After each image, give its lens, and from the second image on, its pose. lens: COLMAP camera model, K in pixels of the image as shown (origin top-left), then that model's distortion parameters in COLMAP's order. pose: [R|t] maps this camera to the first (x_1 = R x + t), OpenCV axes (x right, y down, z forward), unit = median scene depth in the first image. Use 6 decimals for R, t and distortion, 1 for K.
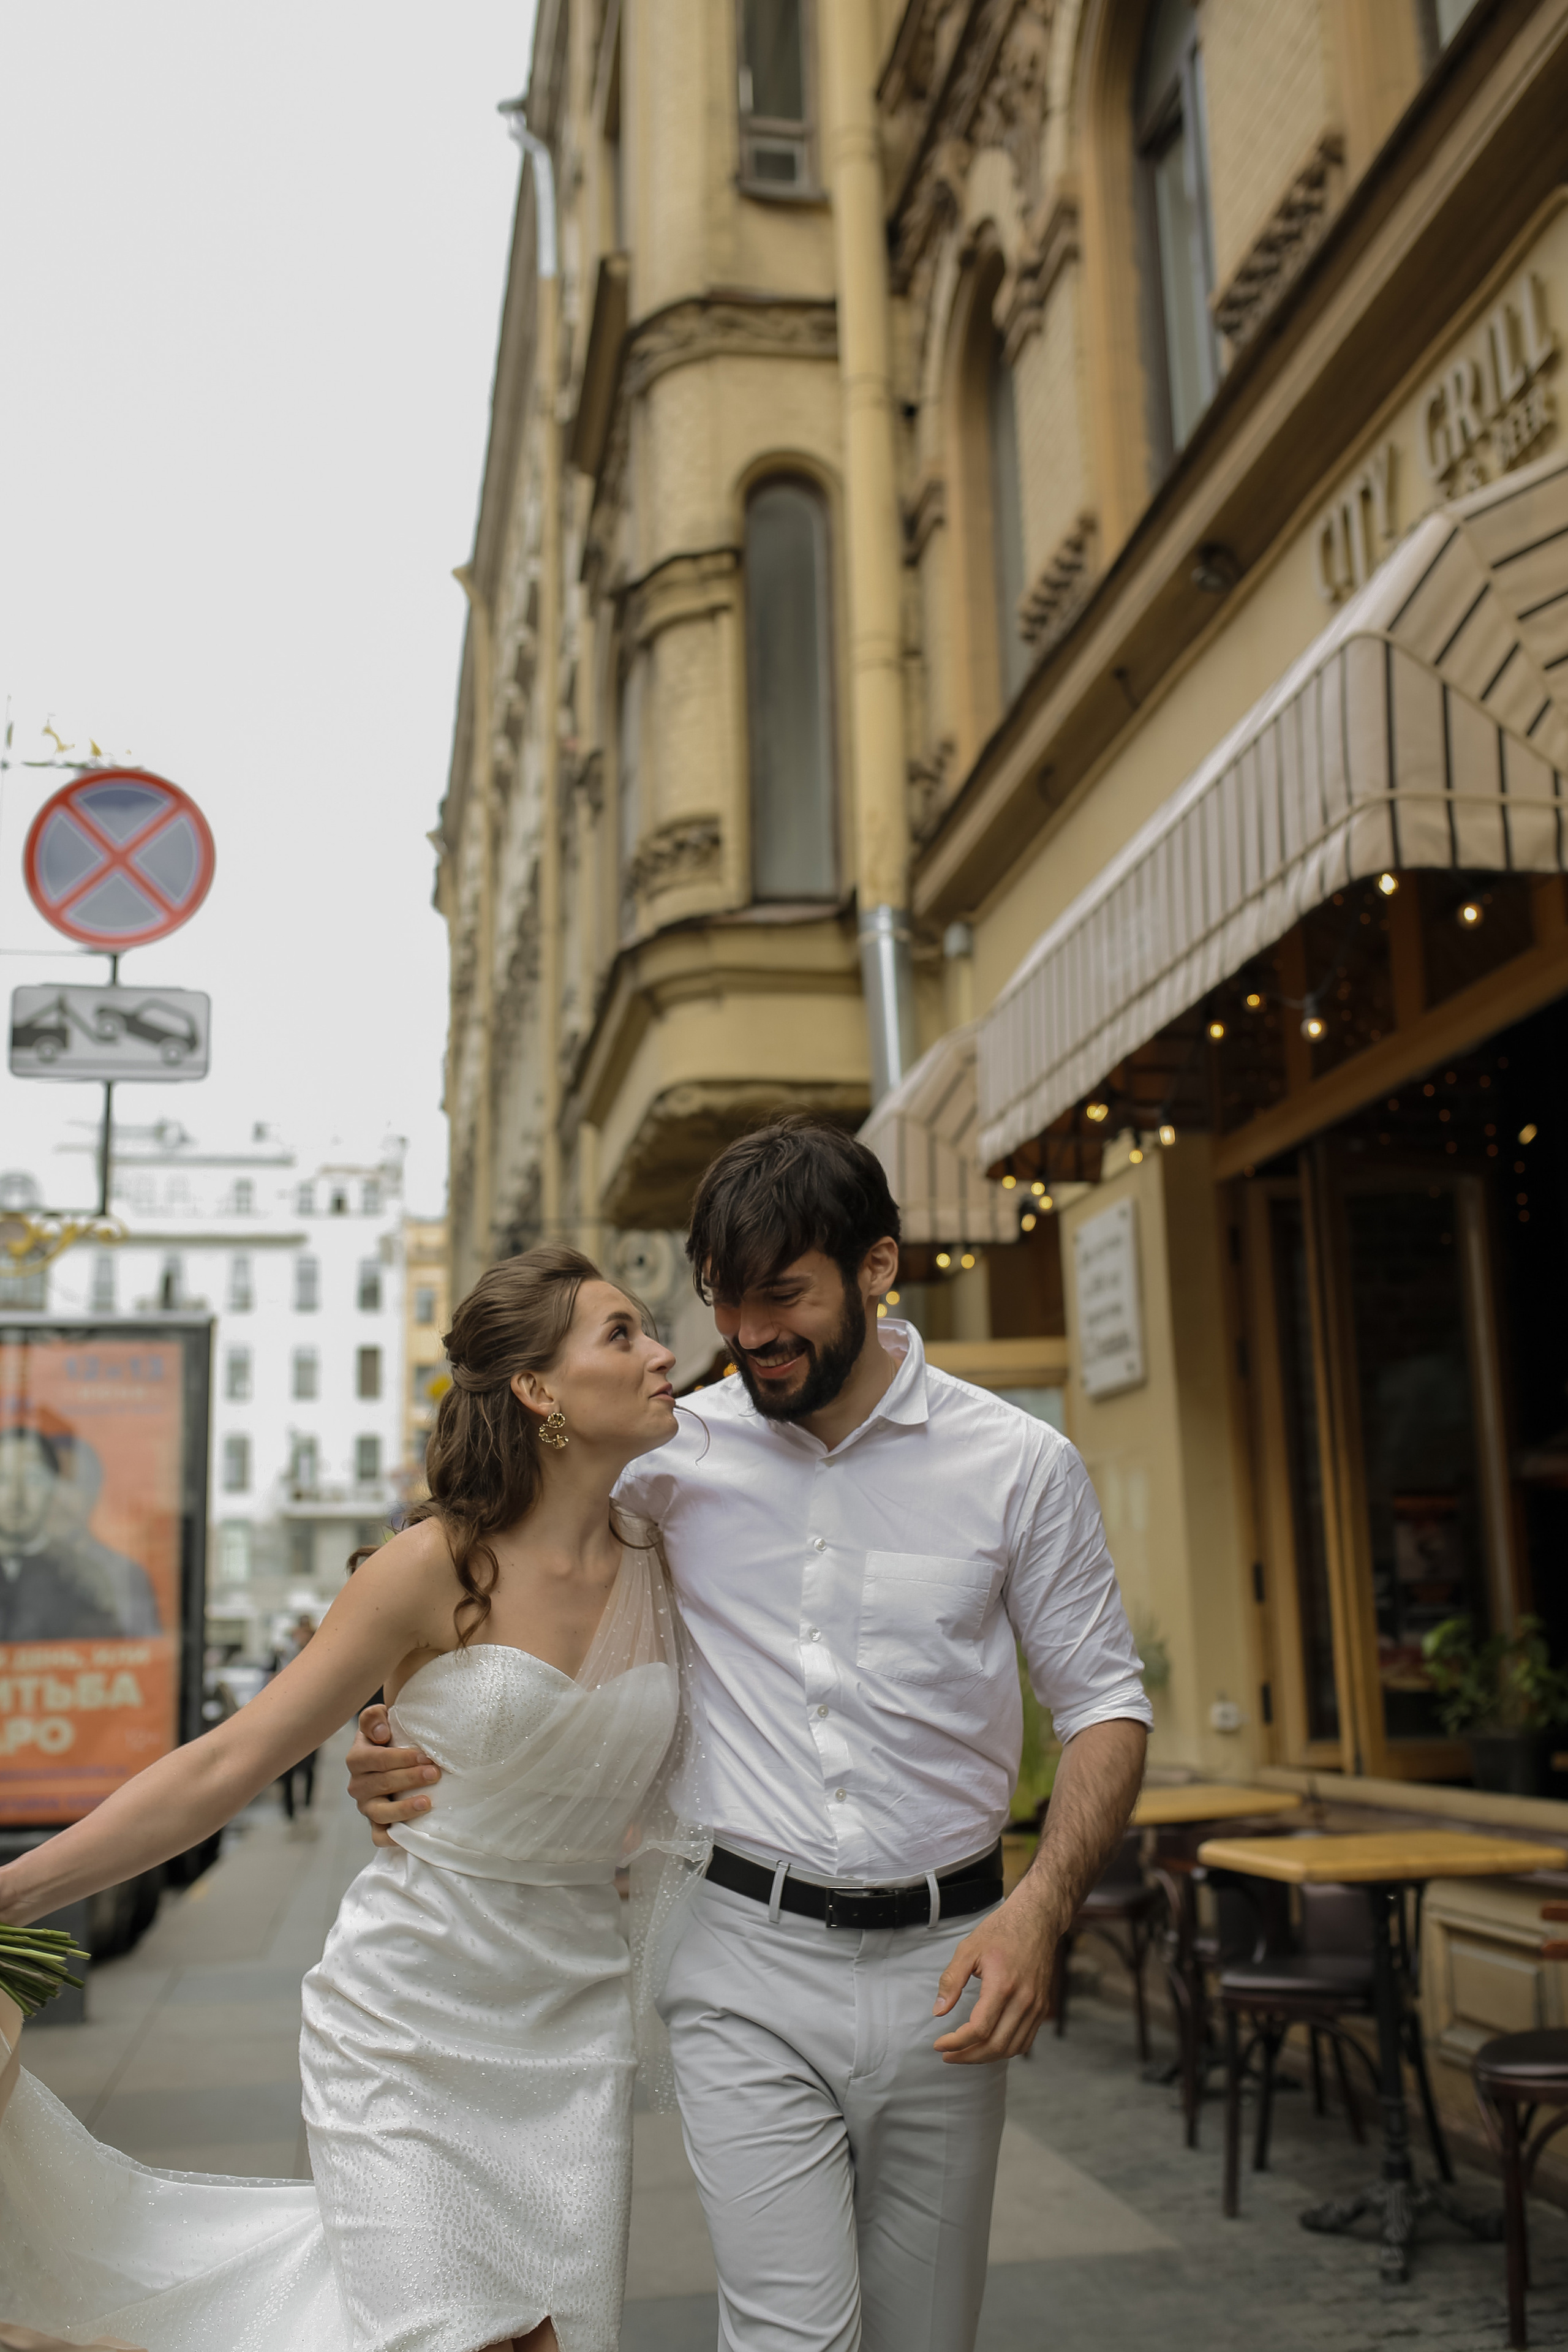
lens RADIAL K [[2318.1, 0, 799.8], [0, 2318.1, 1152.9], [0, 0, 1]] dist [-0.073189, 0.116806]
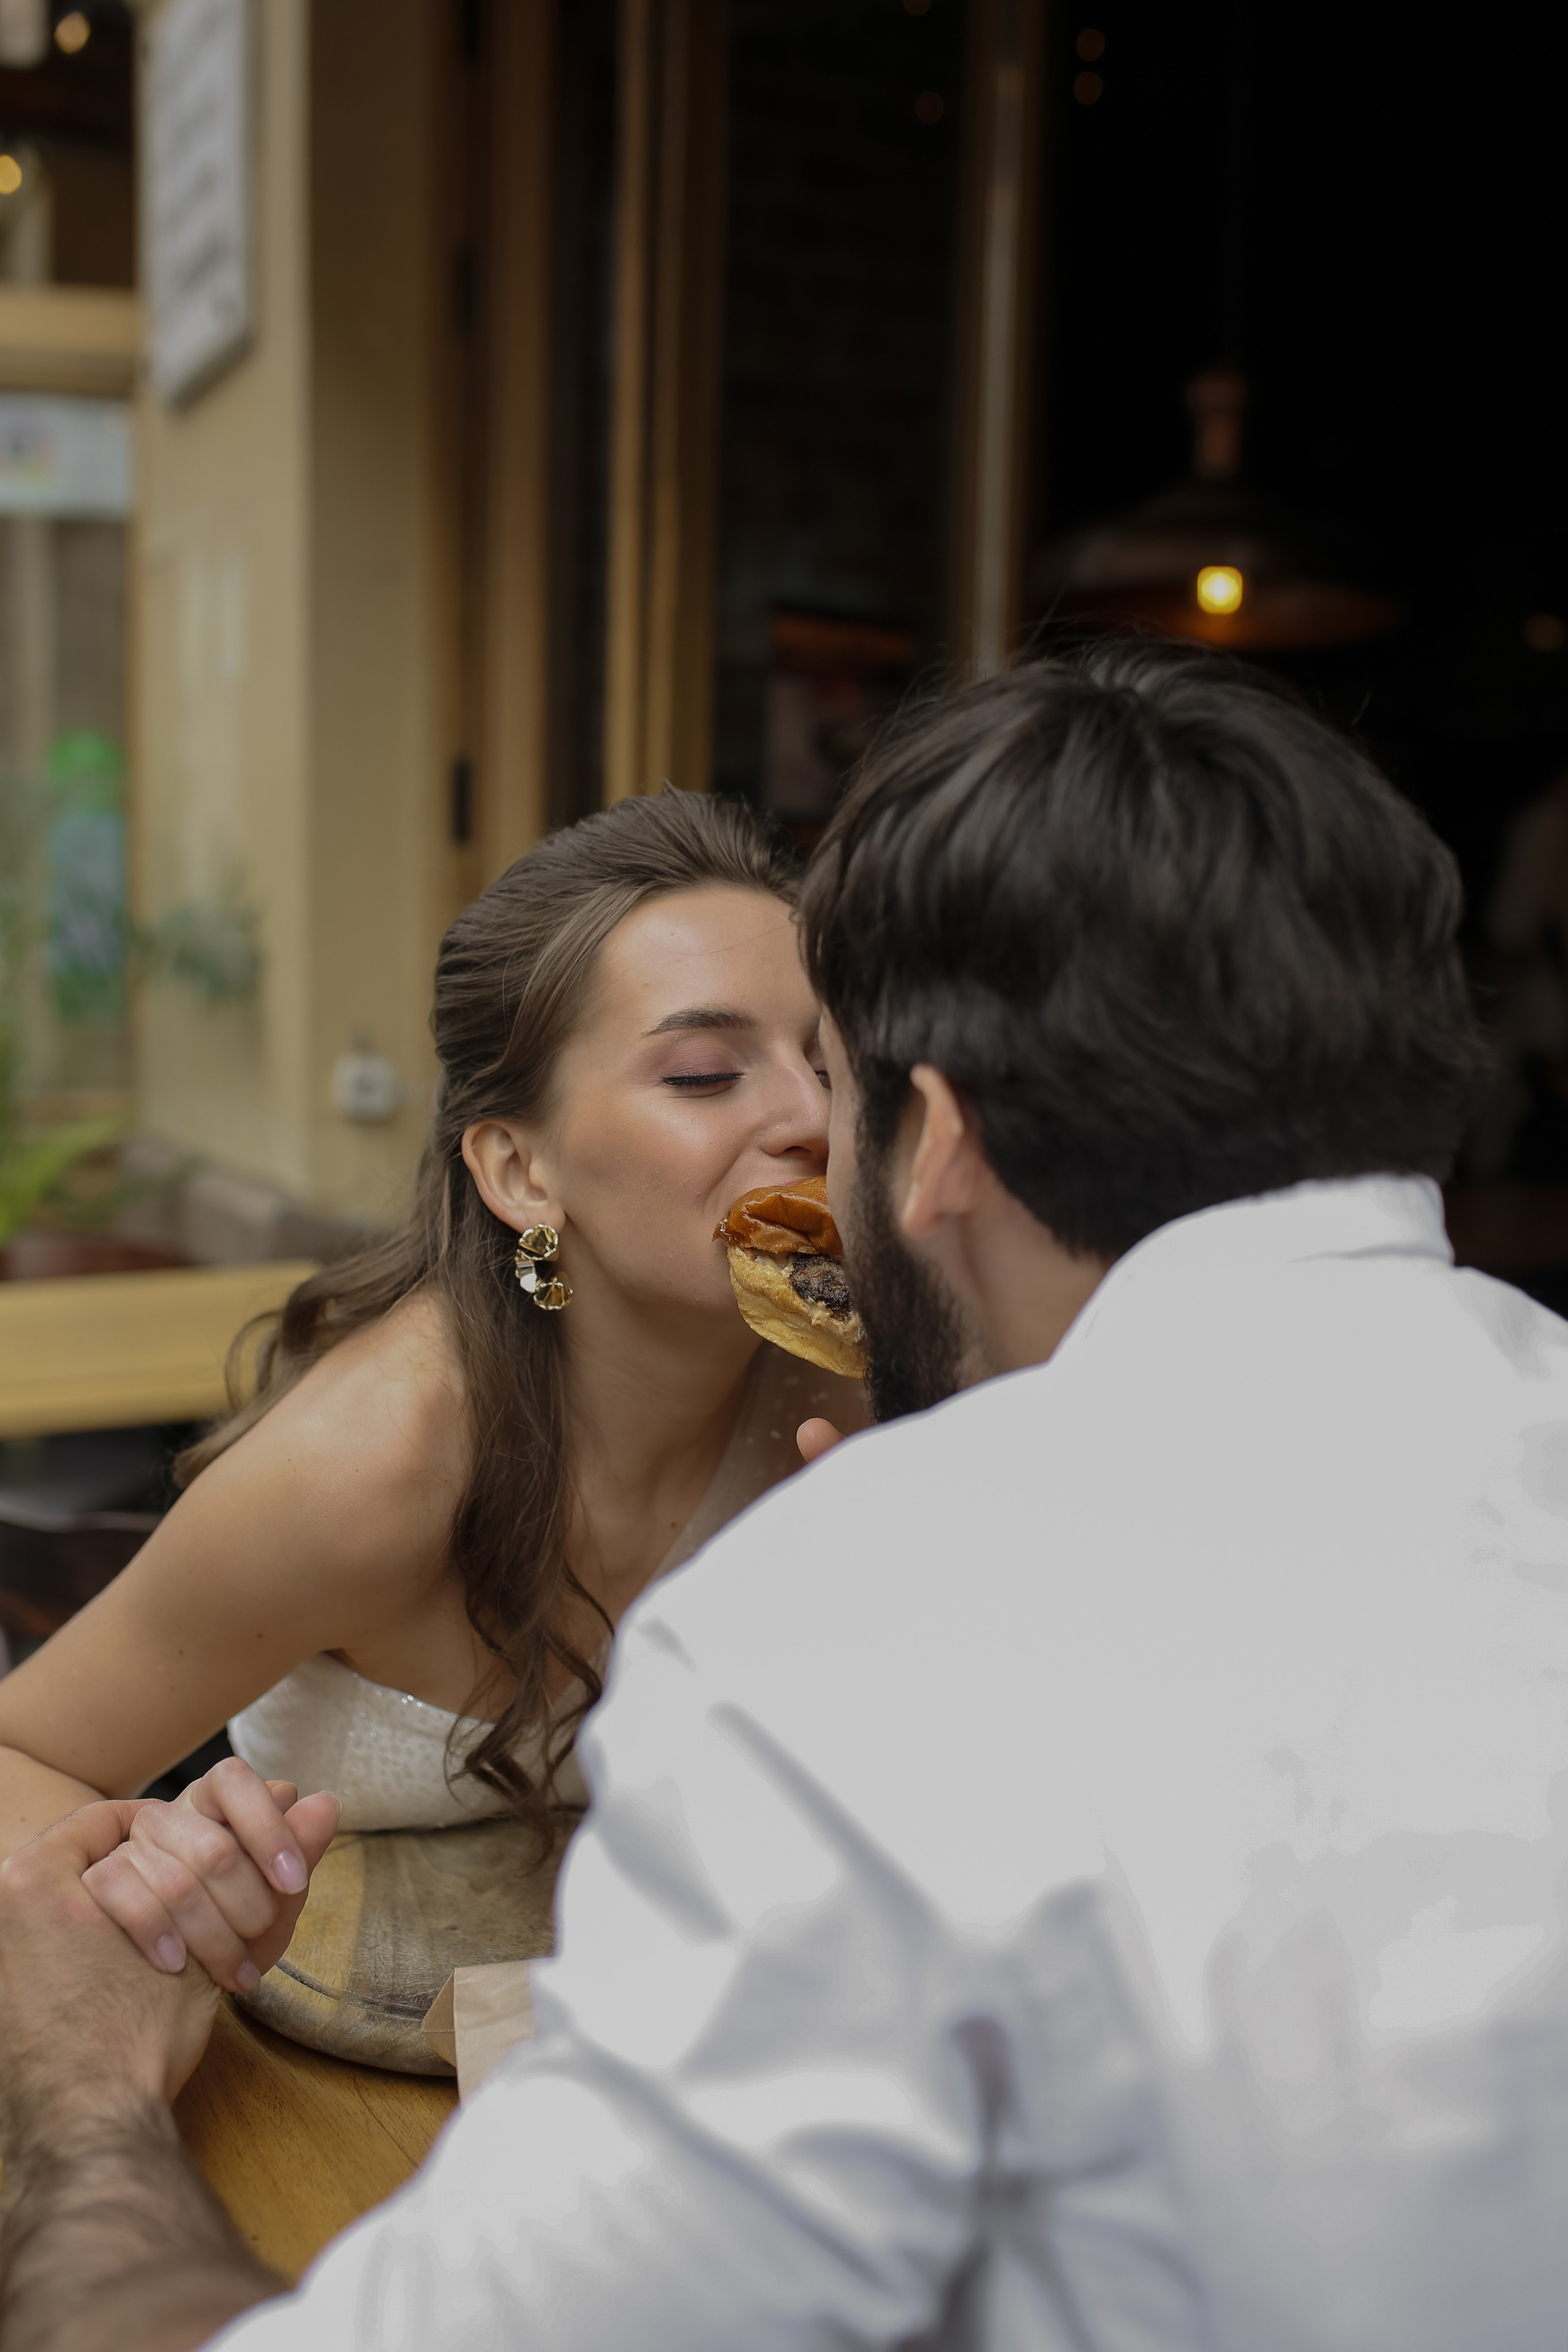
lens RADIAL K [[2375.9, 0, 777.0], [0, 2375.9, 1169.4], [0, 0, 1]] dist [-0.070306, 0.099572]
pose [[0.962652, 0.021780, 0.269865, 0.095743], [-0.103735, 0.950365, 0.293337, 0.079783], [-0.250082, -0.310375, 0.917129, 0.380786]]
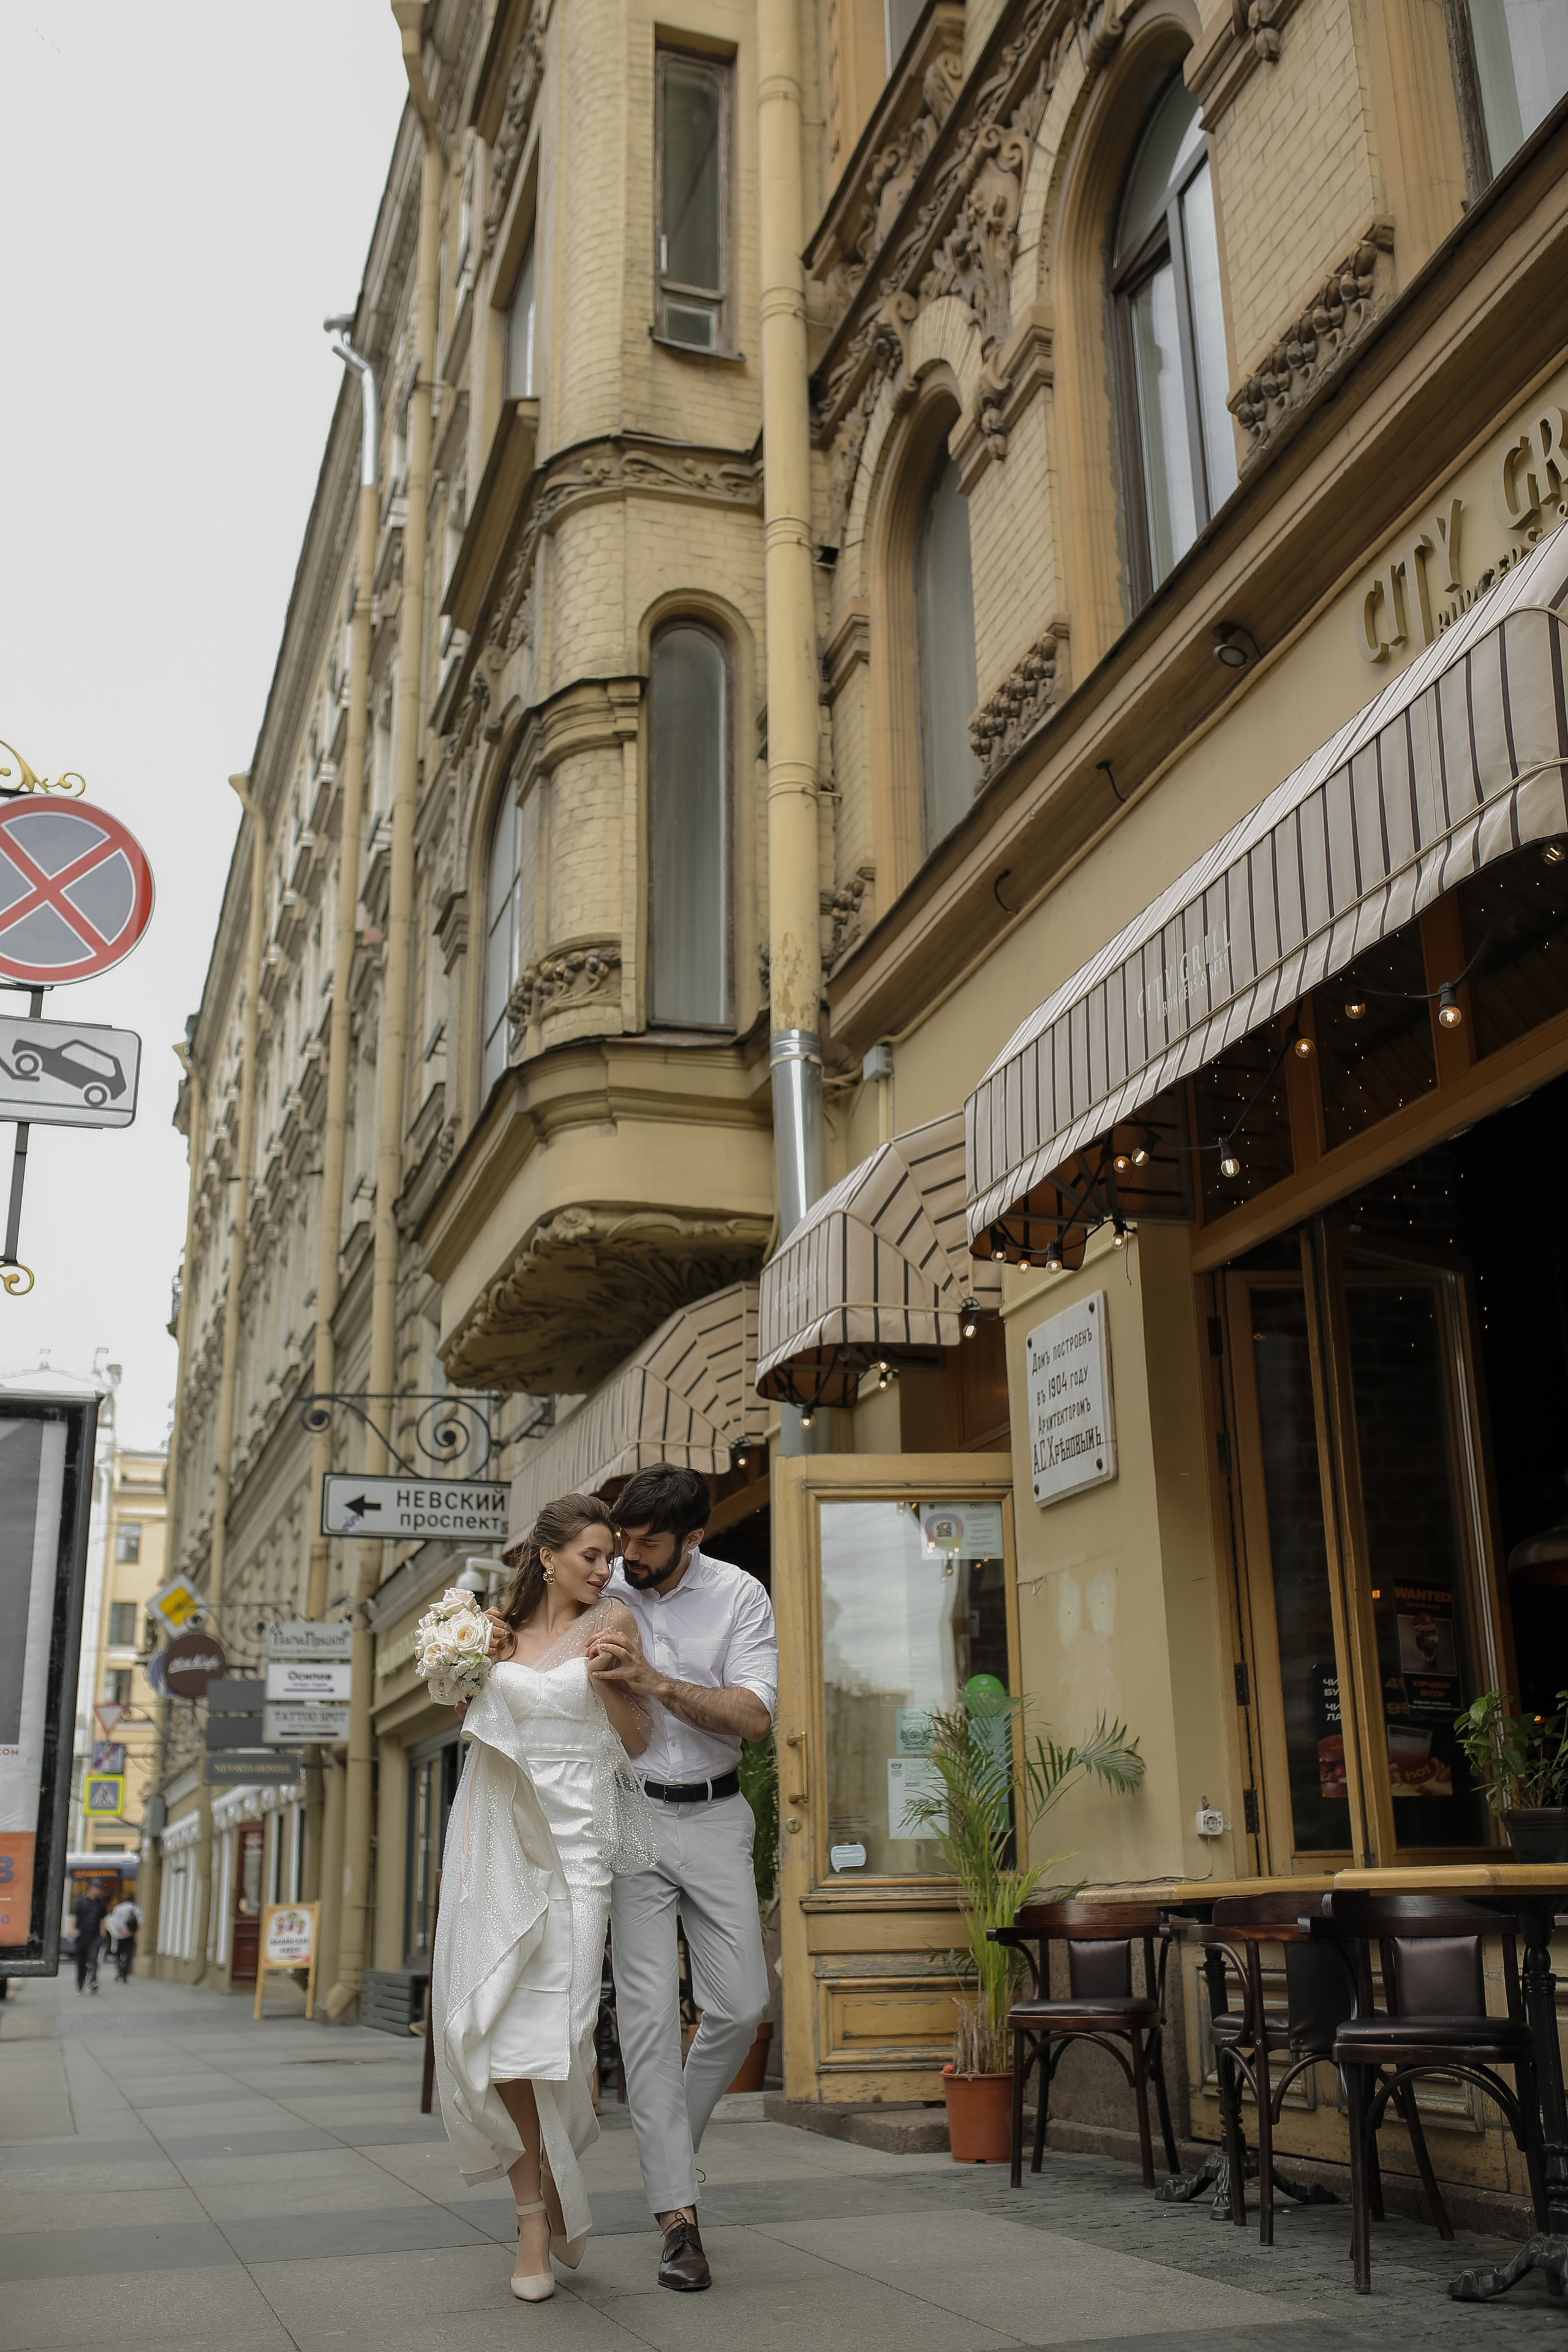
lens RADIAL K [[2301.2, 0, 779.0], [0, 2301.2, 1169.7], [0, 0, 1]] dist [-0.072153, 0.103453]
pose [[0.991284, 0.052047, 0.121024, -0.084795], [-0.037818, 0.992409, -0.117024, 0.066373], [-0.126196, 0.111427, 0.985728, 0.044165]]
